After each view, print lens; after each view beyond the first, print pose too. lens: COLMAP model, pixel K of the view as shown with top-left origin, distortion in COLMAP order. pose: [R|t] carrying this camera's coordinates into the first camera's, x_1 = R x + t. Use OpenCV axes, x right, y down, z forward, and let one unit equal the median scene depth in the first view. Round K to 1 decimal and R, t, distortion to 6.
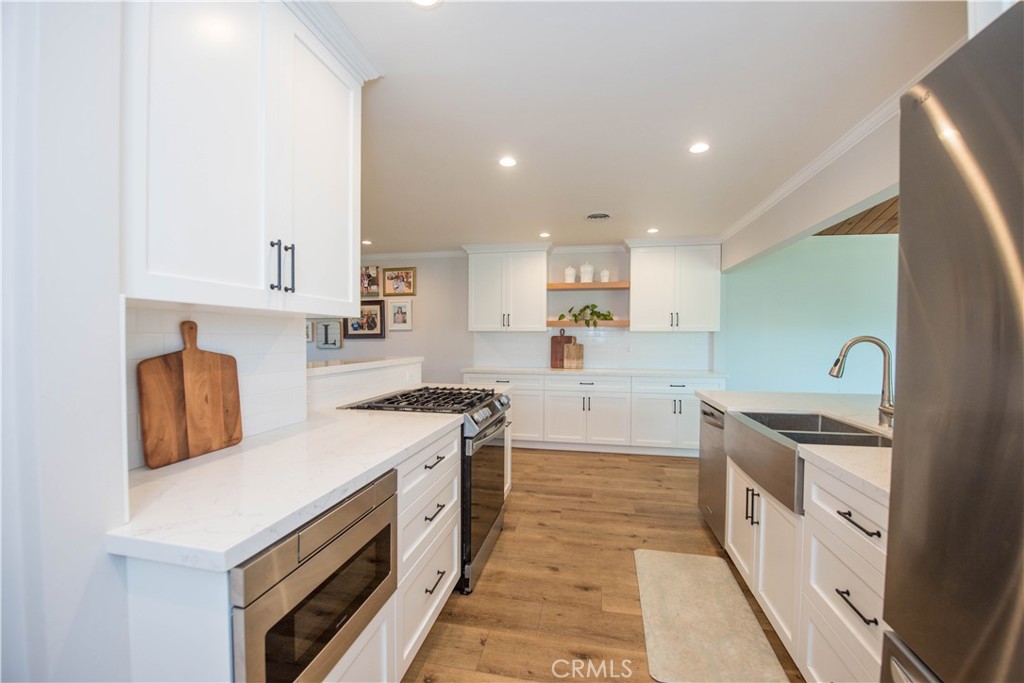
lens RADIAL K [[407.6, 0, 514.0], [0, 407.6, 344.9], [0, 0, 1]] dist [-0.015217, -0.004628]
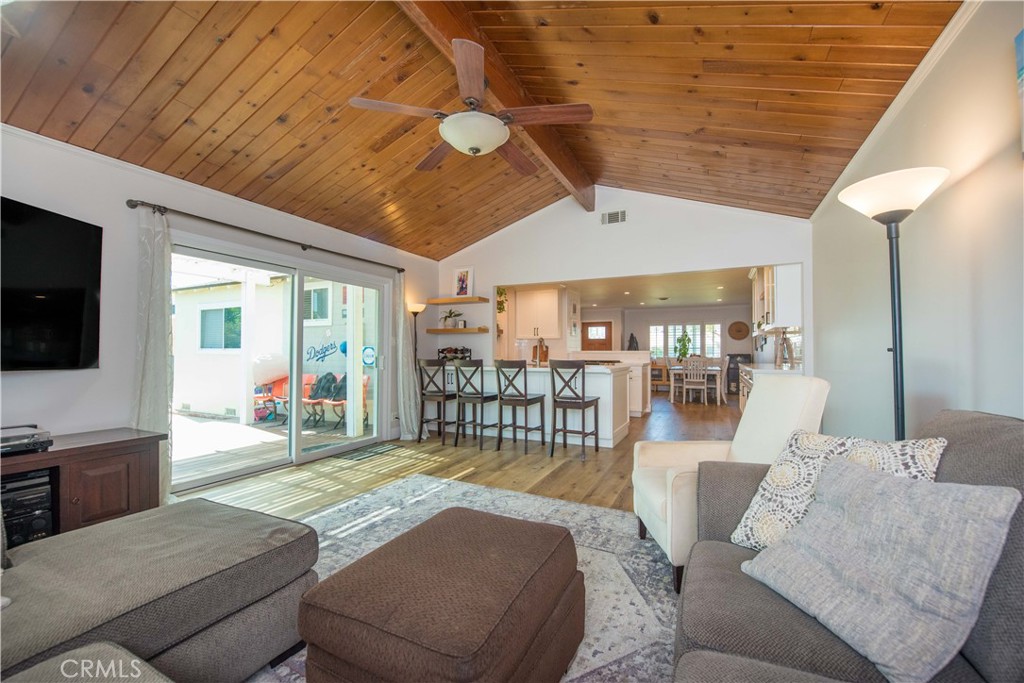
lens RADIAL K [[416.9, 0, 514.3], [0, 416.9, 343.1], [0, 0, 1]] dist [-0.012268, -0.005094]
pose [[-0.252599, -0.027632, -0.967177, 1.506392], [-0.021754, 0.999502, -0.022874, 0.038213], [0.967327, 0.015262, -0.253074, 0.596235]]
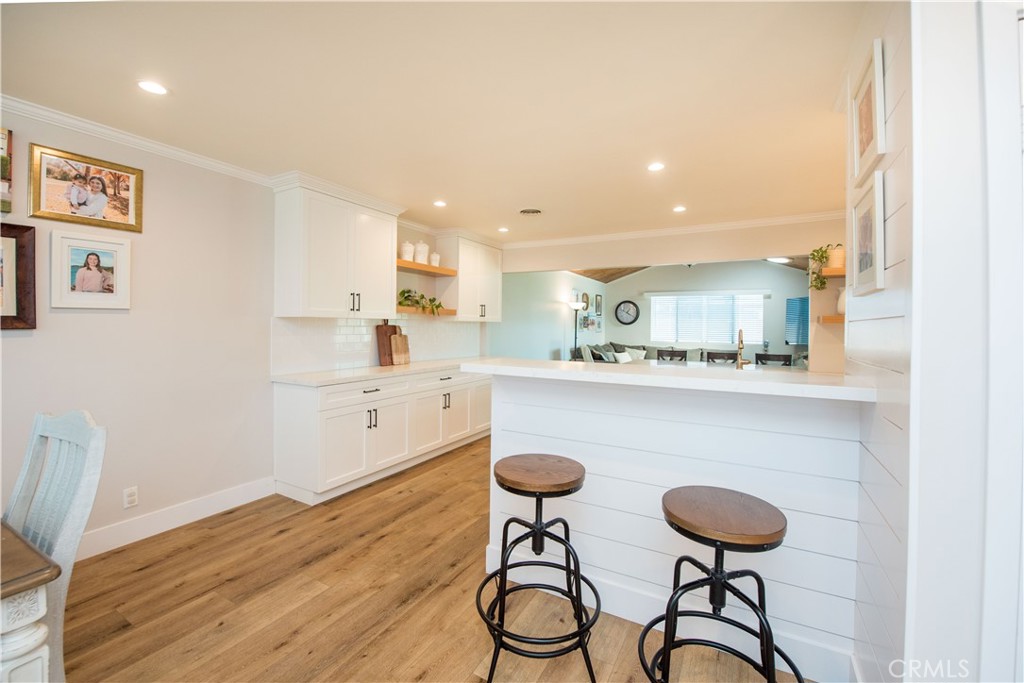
lens RADIAL K [[423.6, 0, 512.8], [0, 423.6, 326.2], [0, 0, 1]] dist [-0.009157, -0.006157]
pose [[0.309800, -0.000109, 0.950802, -0.626719], [0.009037, 0.999955, -0.002830, -0.015922], [-0.950759, 0.009469, 0.309787, 0.533987]]
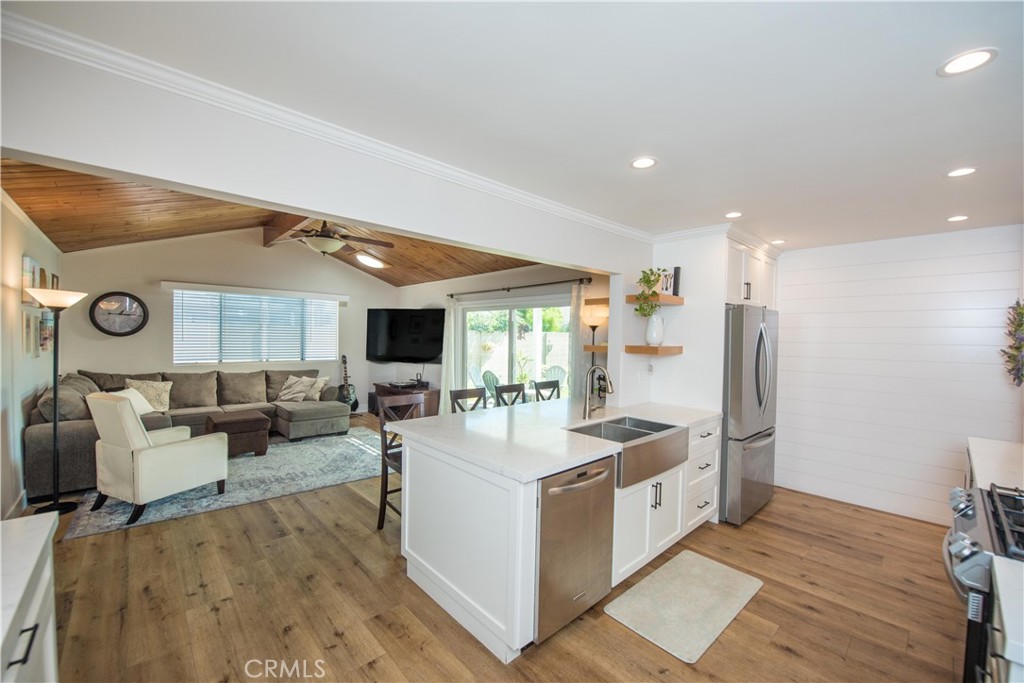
lens RADIAL K [[407.6, 0, 514.0], [0, 407.6, 344.9], [0, 0, 1]] dist [-0.015217, -0.004628]
pose [[-0.809724, -0.033934, 0.585829, 0.075635], [-0.011809, 0.999067, 0.041549, -0.059494], [-0.586692, 0.026725, -0.809369, 0.908919]]
